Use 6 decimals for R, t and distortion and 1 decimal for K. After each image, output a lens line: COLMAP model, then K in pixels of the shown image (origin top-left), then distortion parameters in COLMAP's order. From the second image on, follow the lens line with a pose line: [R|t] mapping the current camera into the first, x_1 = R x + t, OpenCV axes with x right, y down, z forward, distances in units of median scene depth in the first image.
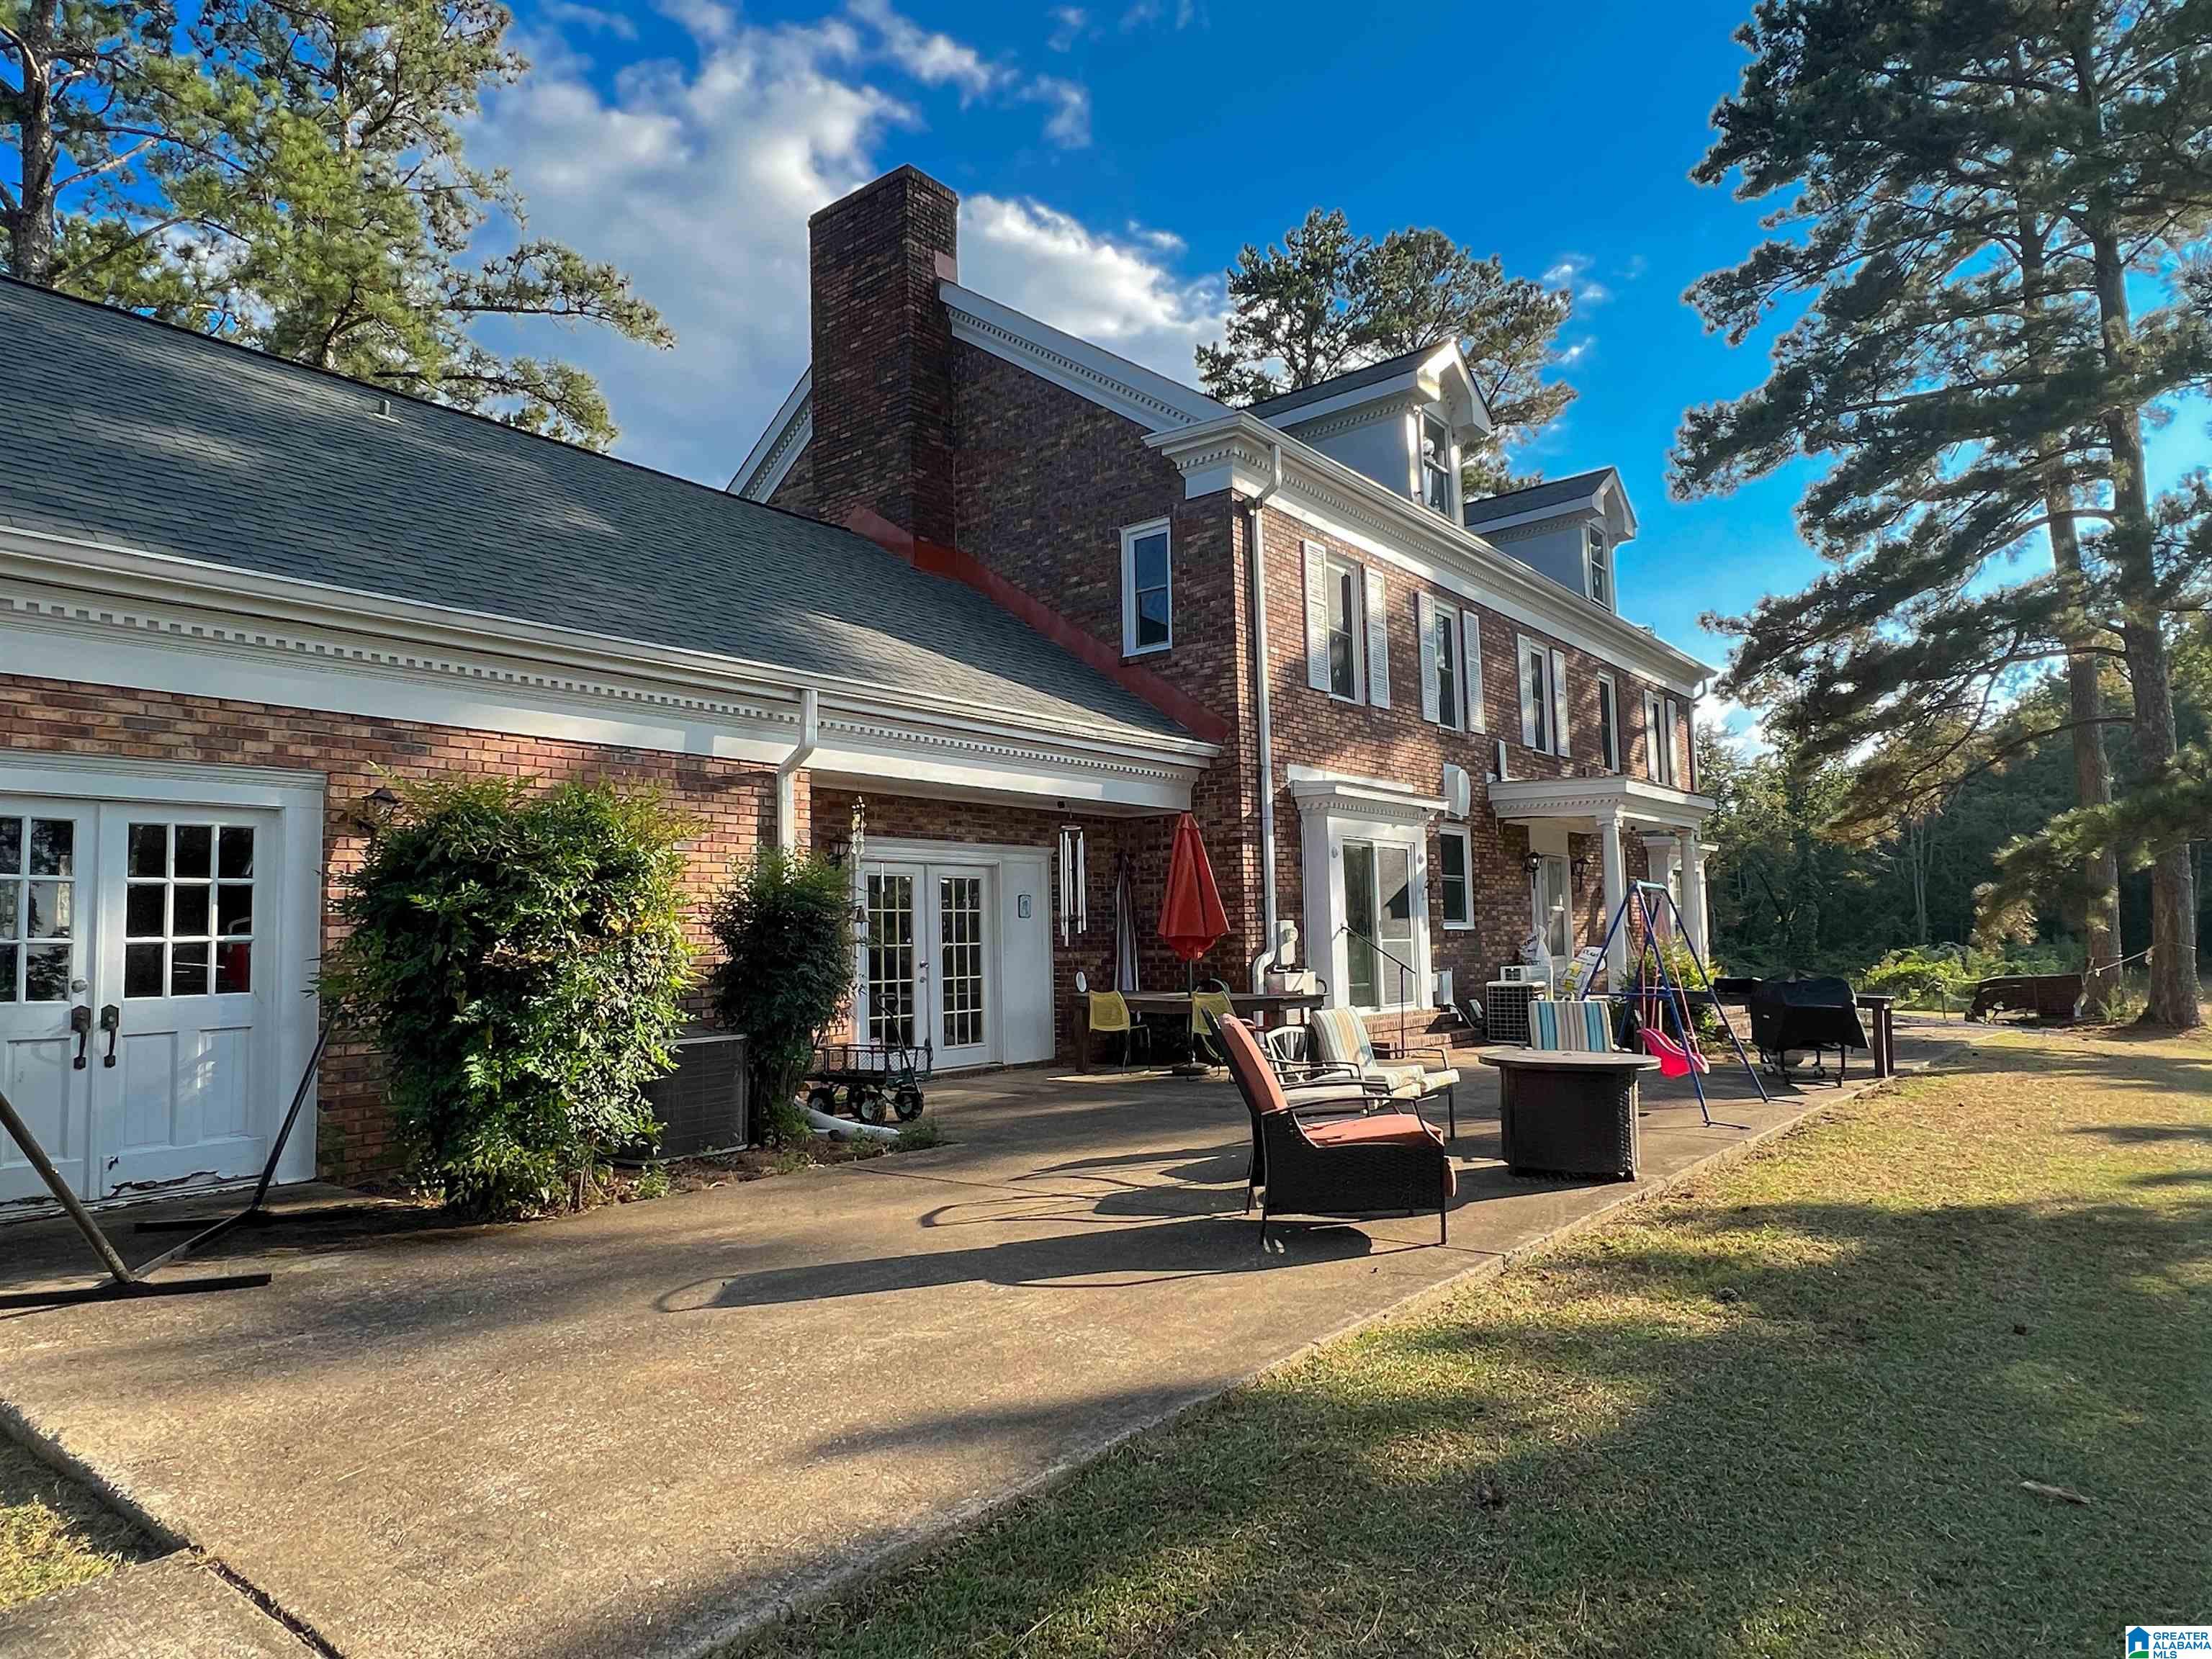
lens RADIAL K [[1322.7, 0, 1106.2], [0, 1322.7, 839.6], [0, 0, 1]] dist [-0.001548, 0.000261]
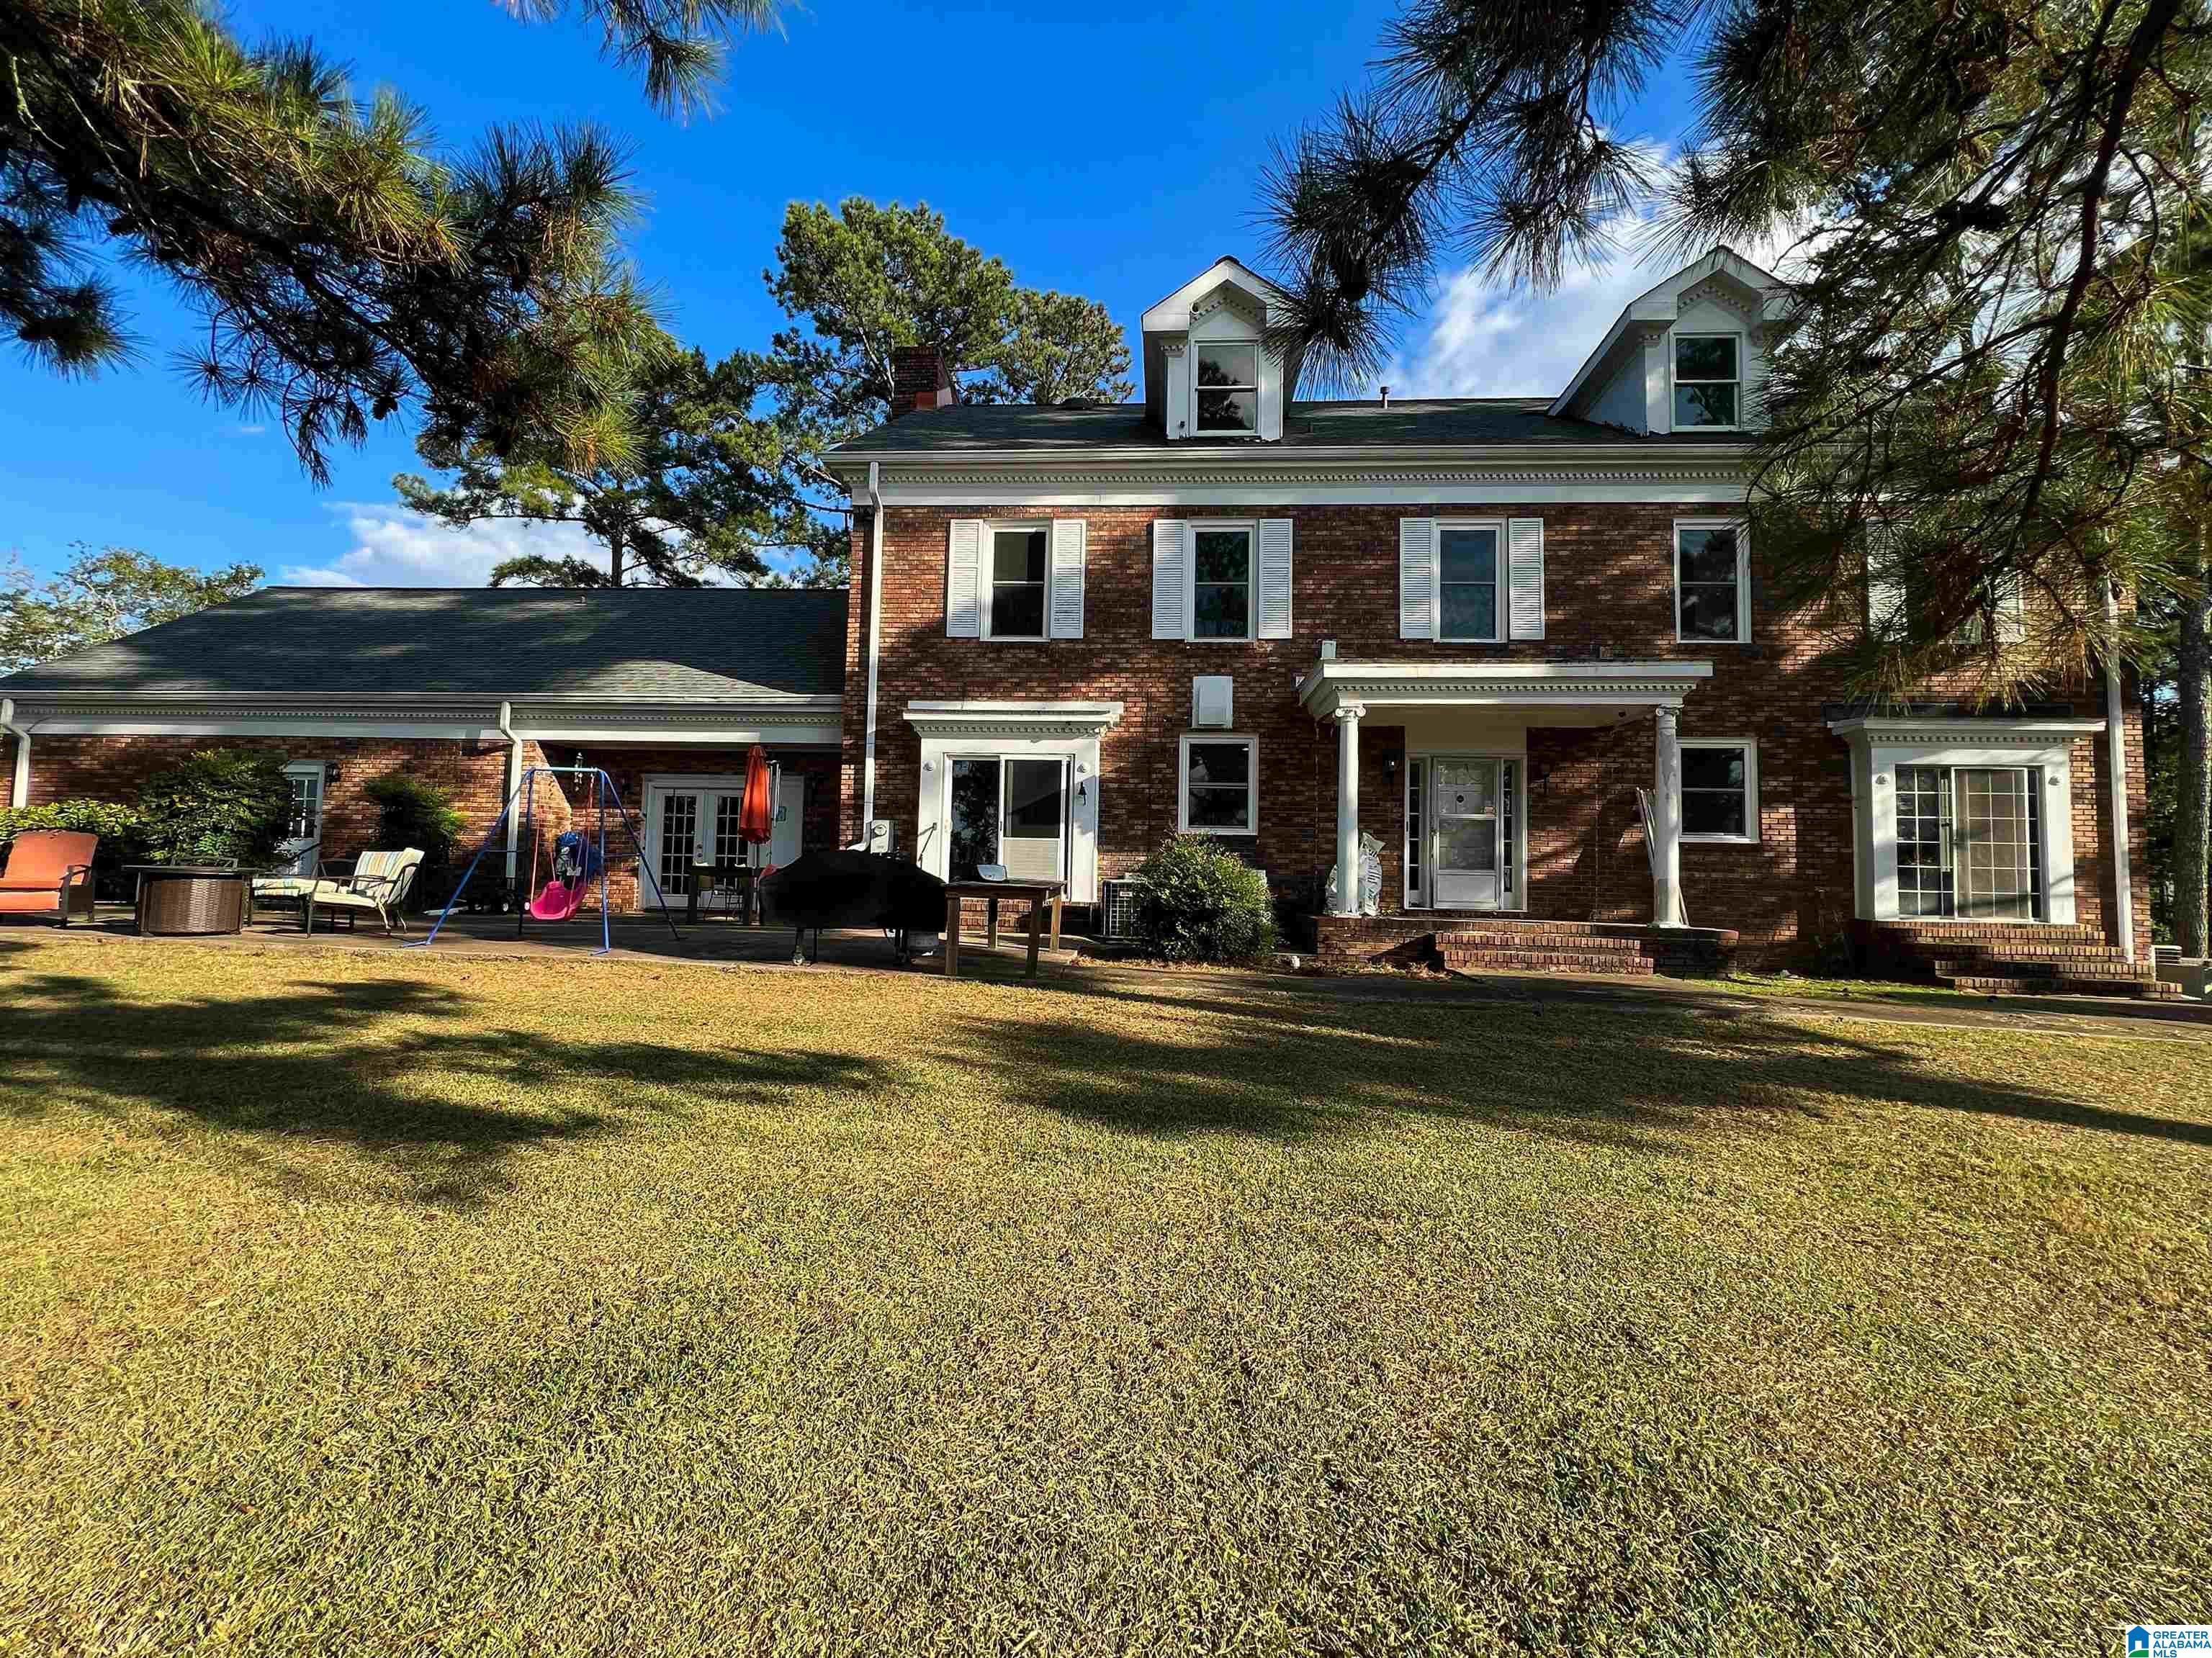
lens RADIAL K [[877.1, 0, 1100.2], [0, 877.1, 827.7], [0, 0, 1]] dist [-0.002102, 0.000513]
pose [[0.576564, -0.013338, -0.816943, 0.965937], [0.029921, 0.999541, 0.004798, 0.069840], [0.816504, -0.027210, 0.576699, 0.666505]]
